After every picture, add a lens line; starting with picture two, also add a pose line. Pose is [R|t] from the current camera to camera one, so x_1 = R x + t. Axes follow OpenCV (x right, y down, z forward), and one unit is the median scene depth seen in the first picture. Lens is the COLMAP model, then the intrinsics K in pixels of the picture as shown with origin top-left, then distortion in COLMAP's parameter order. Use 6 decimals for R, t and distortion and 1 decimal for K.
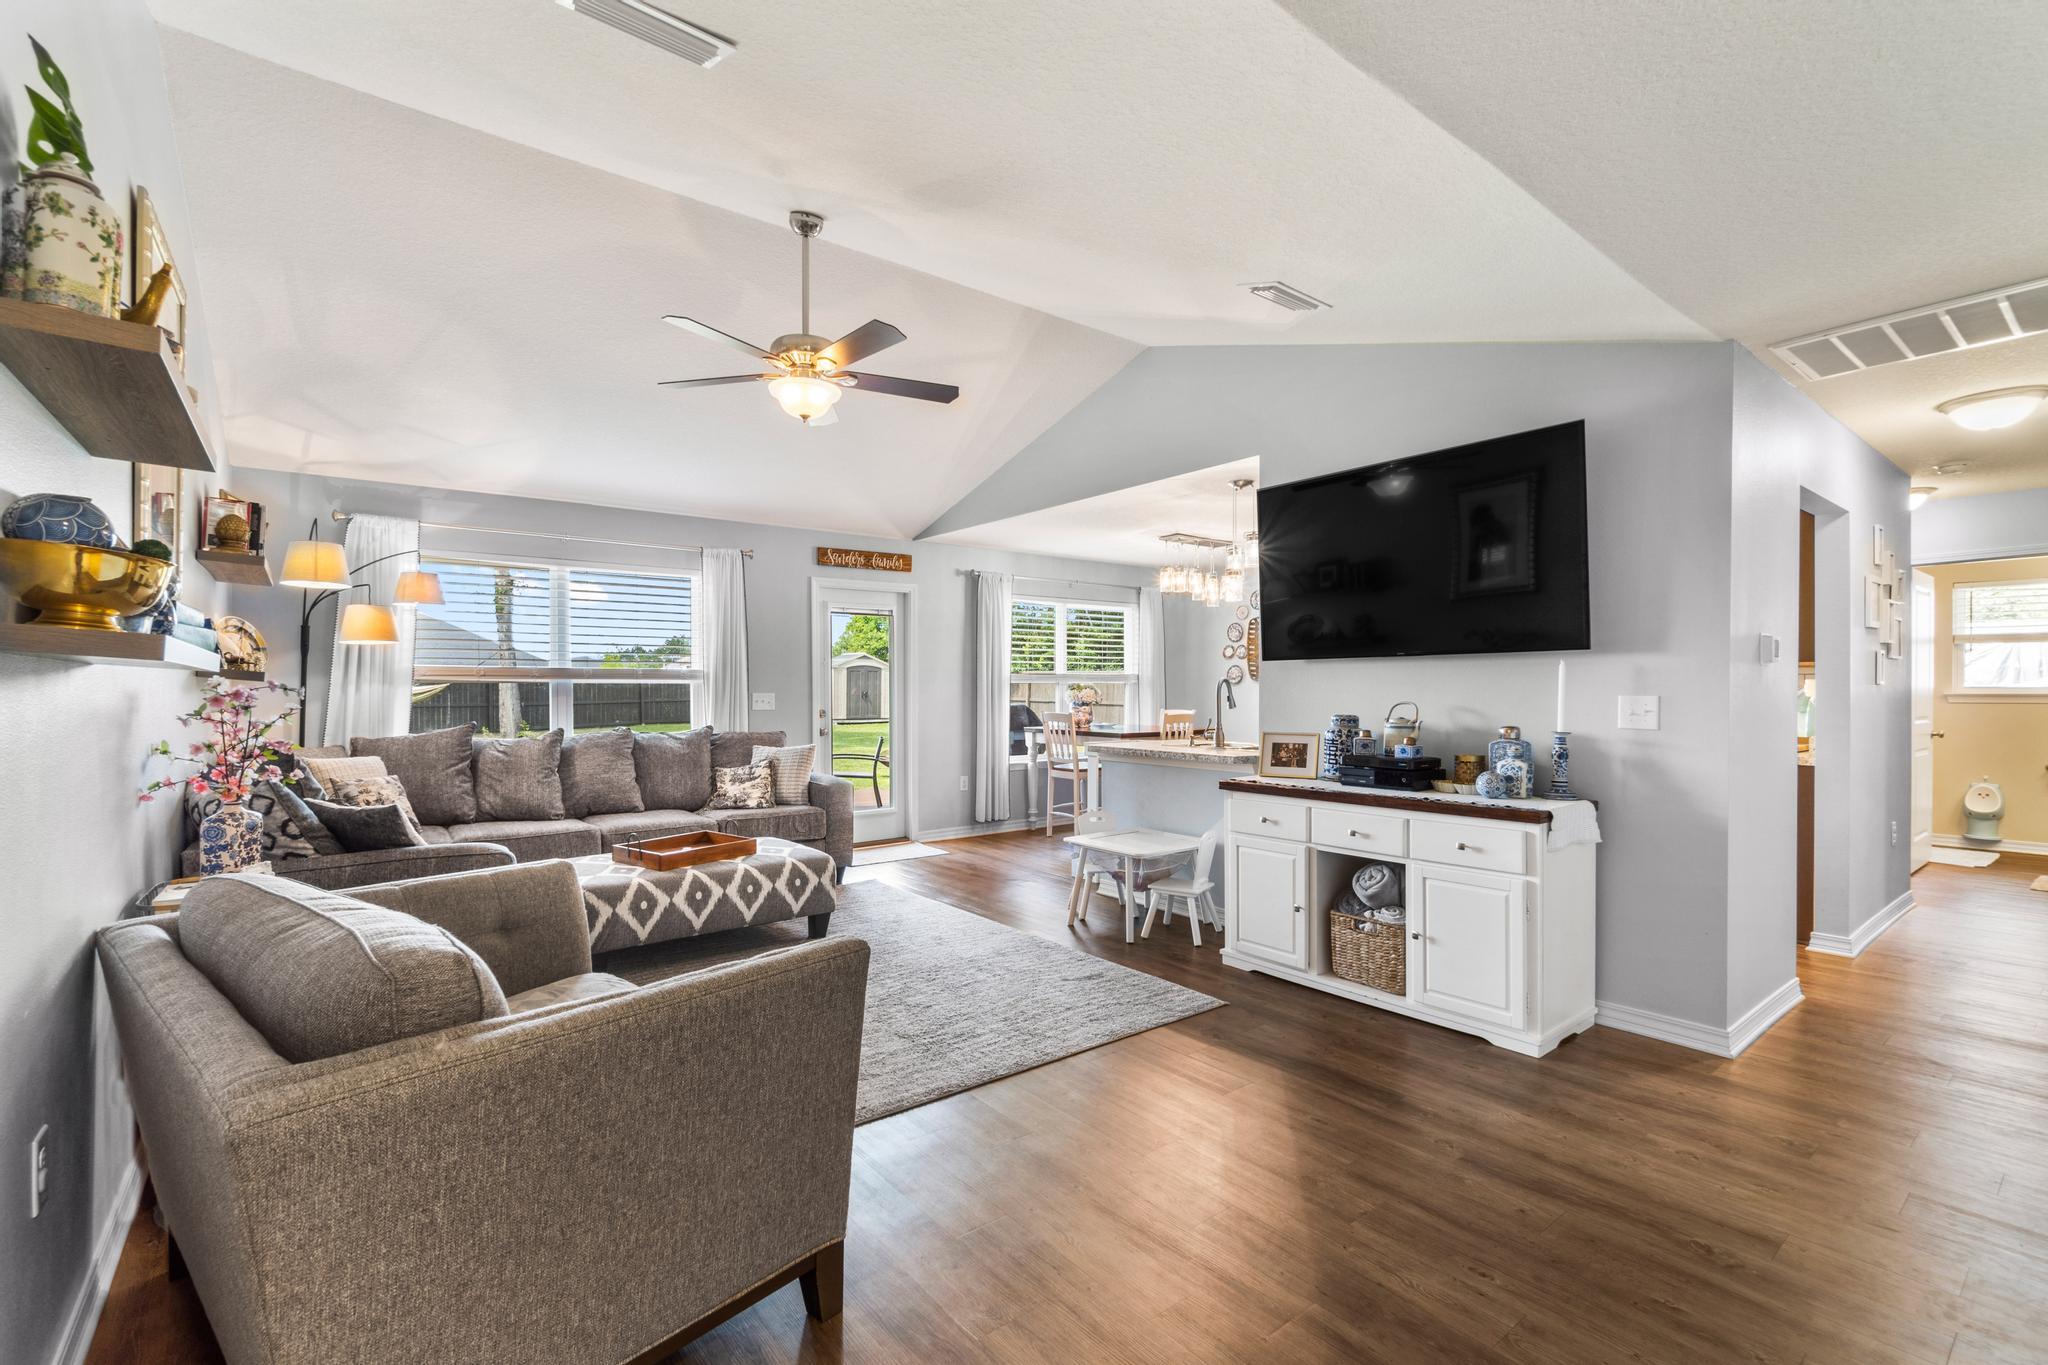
lens RADIAL K [[888.3, 0, 1023.1], [0, 888.3, 684.0], [0, 0, 1]] dist [-0.005295, 0.000607]
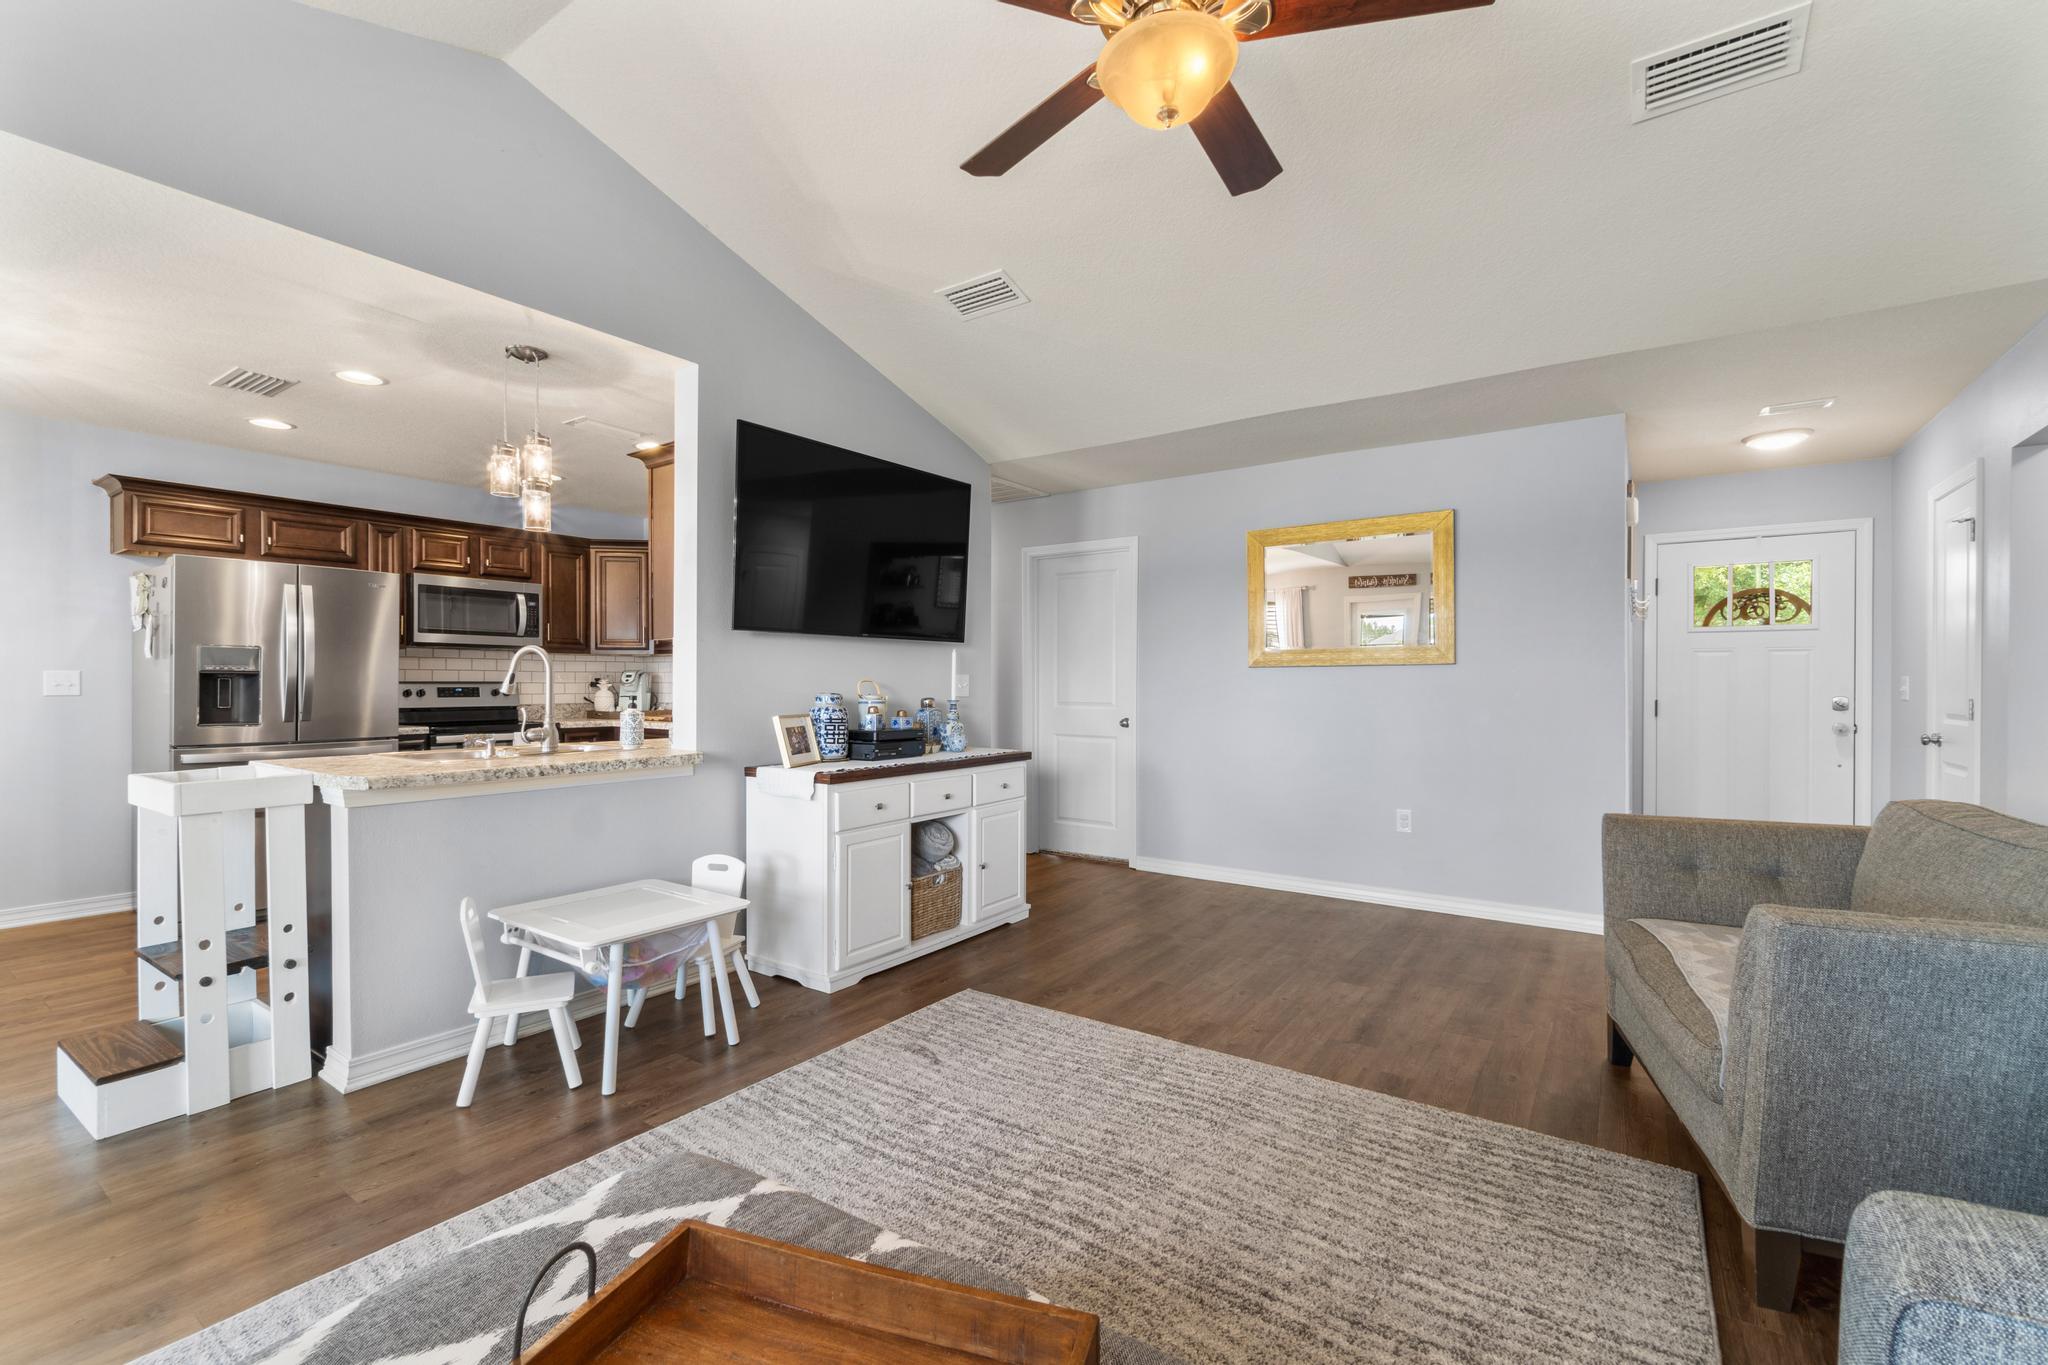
lens RADIAL K [[888.3, 0, 1022.9], [0, 888.3, 682.2], [0, 0, 1]] dist [-0.005295, 0.000607]
pose [[-0.294410, 0.002775, 0.955675, -0.562372], [-0.007699, 0.999956, -0.005276, 0.023860], [-0.955648, -0.008911, -0.294375, 0.972878]]
